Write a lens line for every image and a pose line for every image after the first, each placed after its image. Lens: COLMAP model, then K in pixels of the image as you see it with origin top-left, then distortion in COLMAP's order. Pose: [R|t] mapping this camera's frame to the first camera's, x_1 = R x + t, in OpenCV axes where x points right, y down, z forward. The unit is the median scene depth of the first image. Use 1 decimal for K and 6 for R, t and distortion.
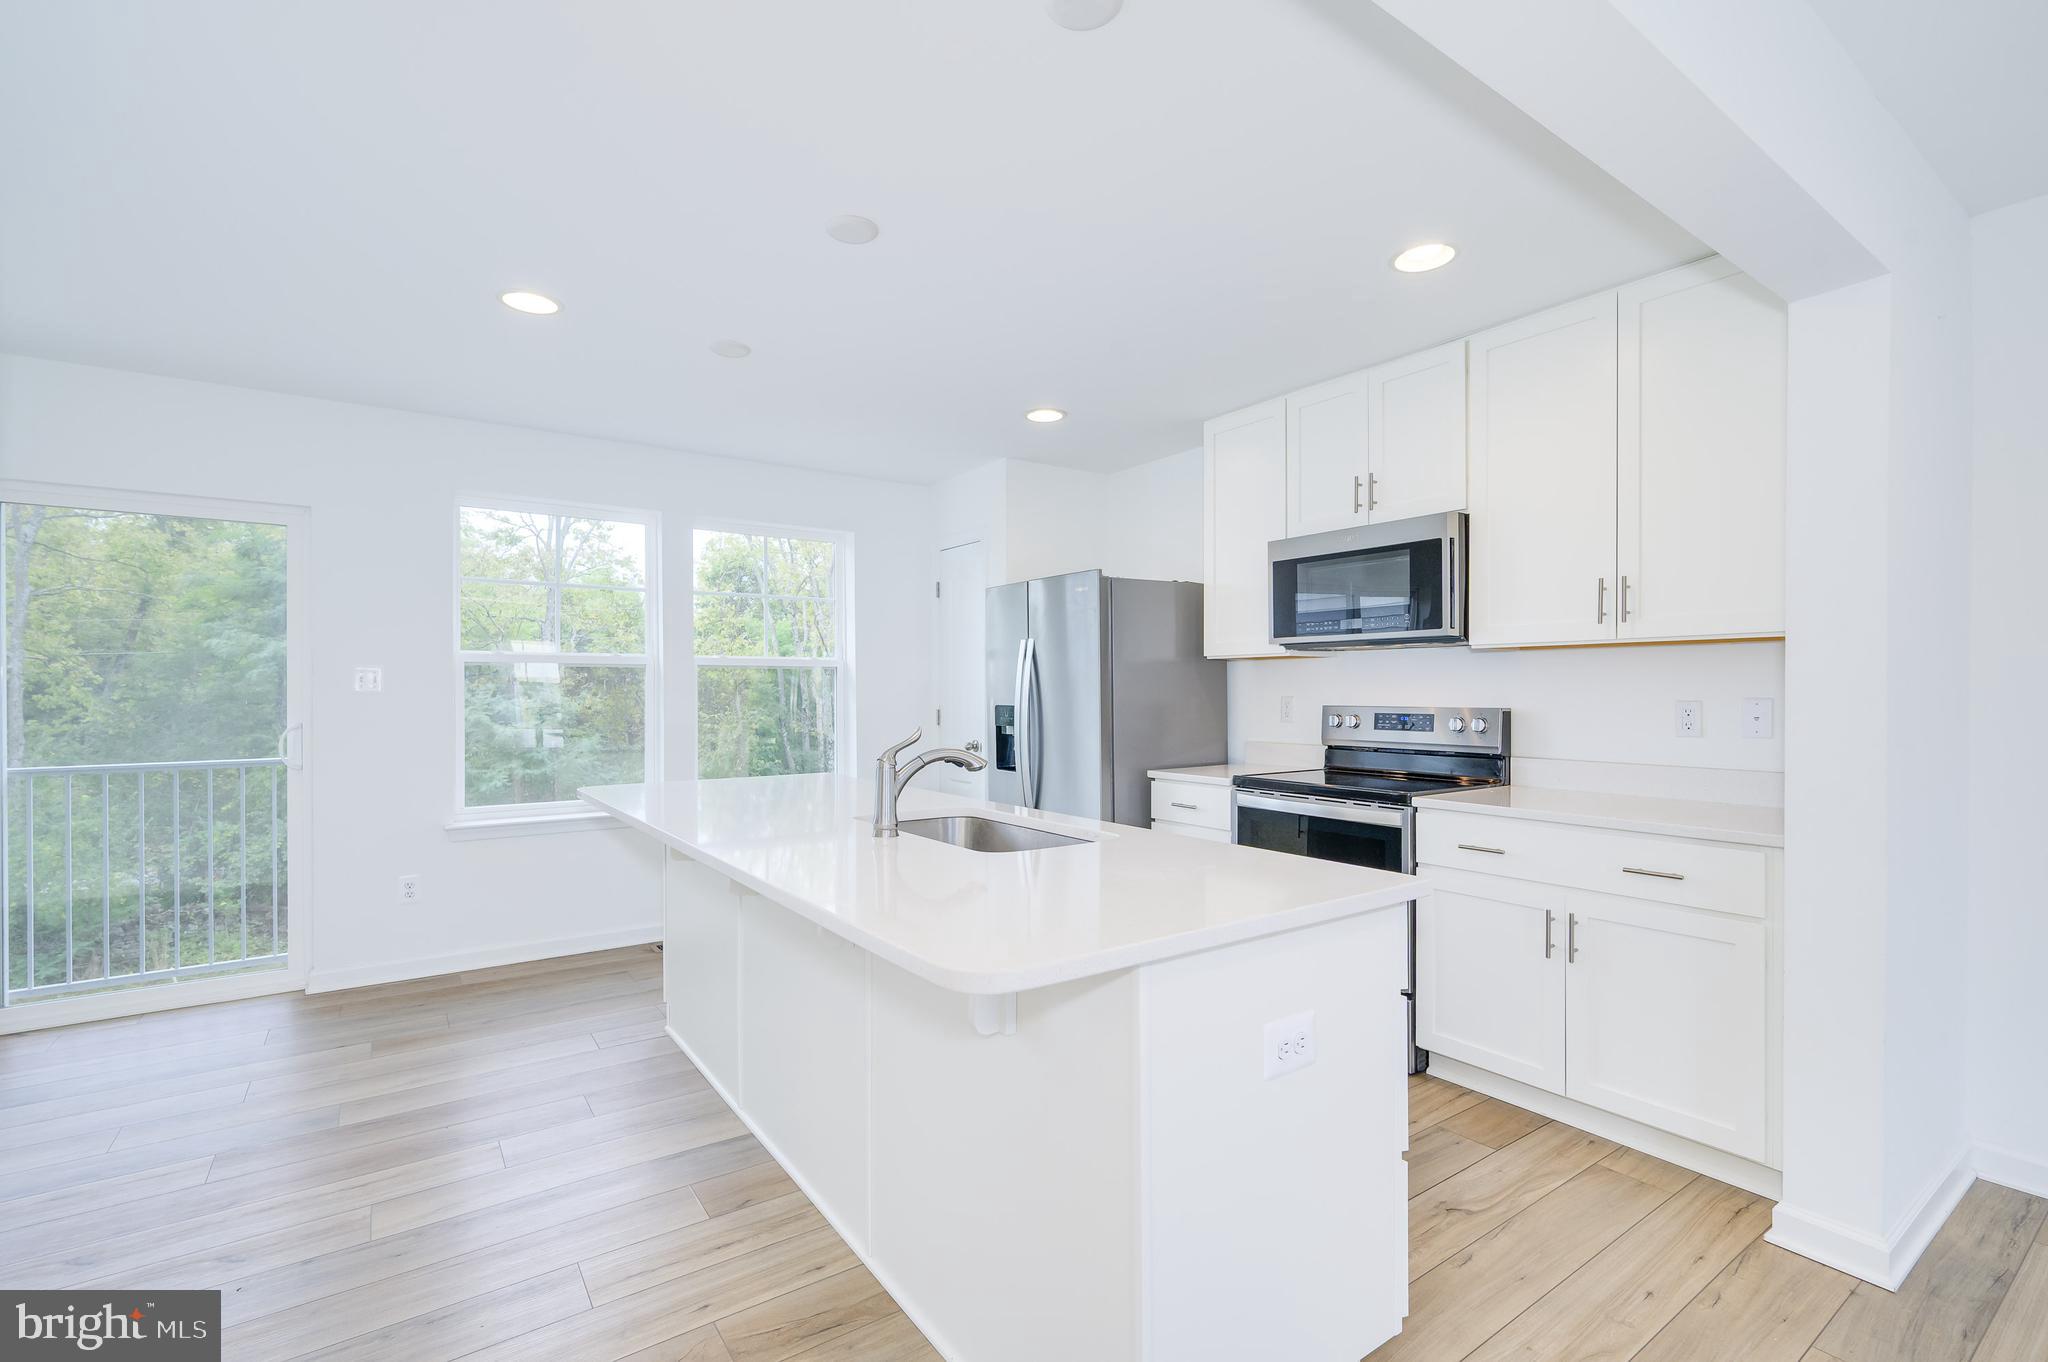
lens RADIAL K [[928.1, 0, 1034.1], [0, 928.1, 695.3], [0, 0, 1]] dist [0.007101, 0.000724]
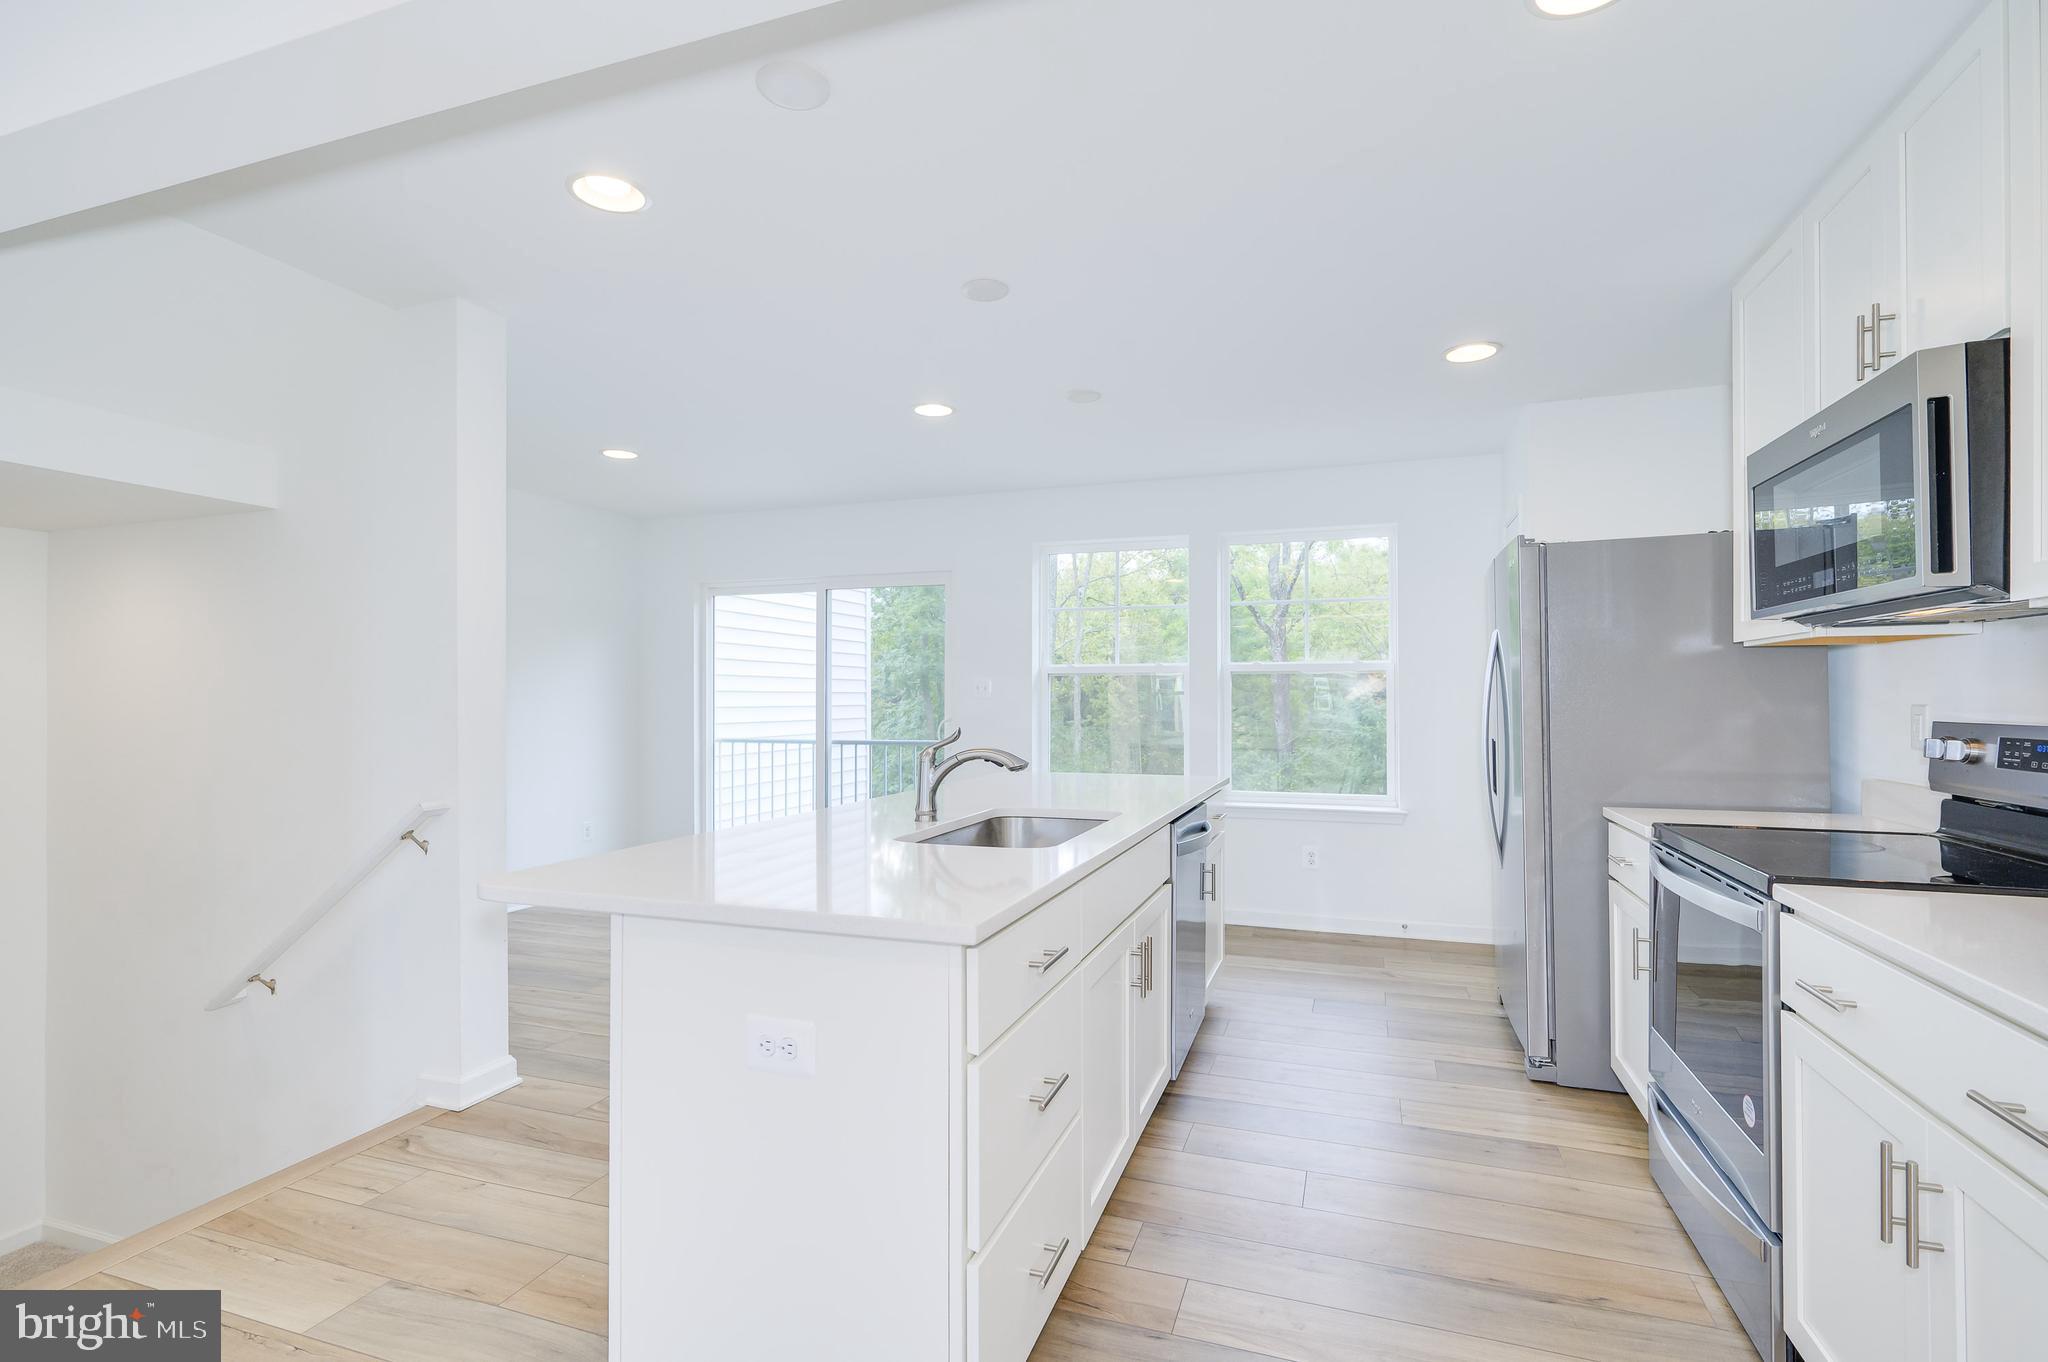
lens RADIAL K [[928.1, 0, 1012.9], [0, 928.1, 691.8], [0, 0, 1]] dist [0.007101, 0.000724]
pose [[0.571962, -0.004102, -0.820270, 0.537898], [-0.003861, 0.999963, -0.007693, -0.000447], [0.820271, 0.007567, 0.571925, 0.270995]]
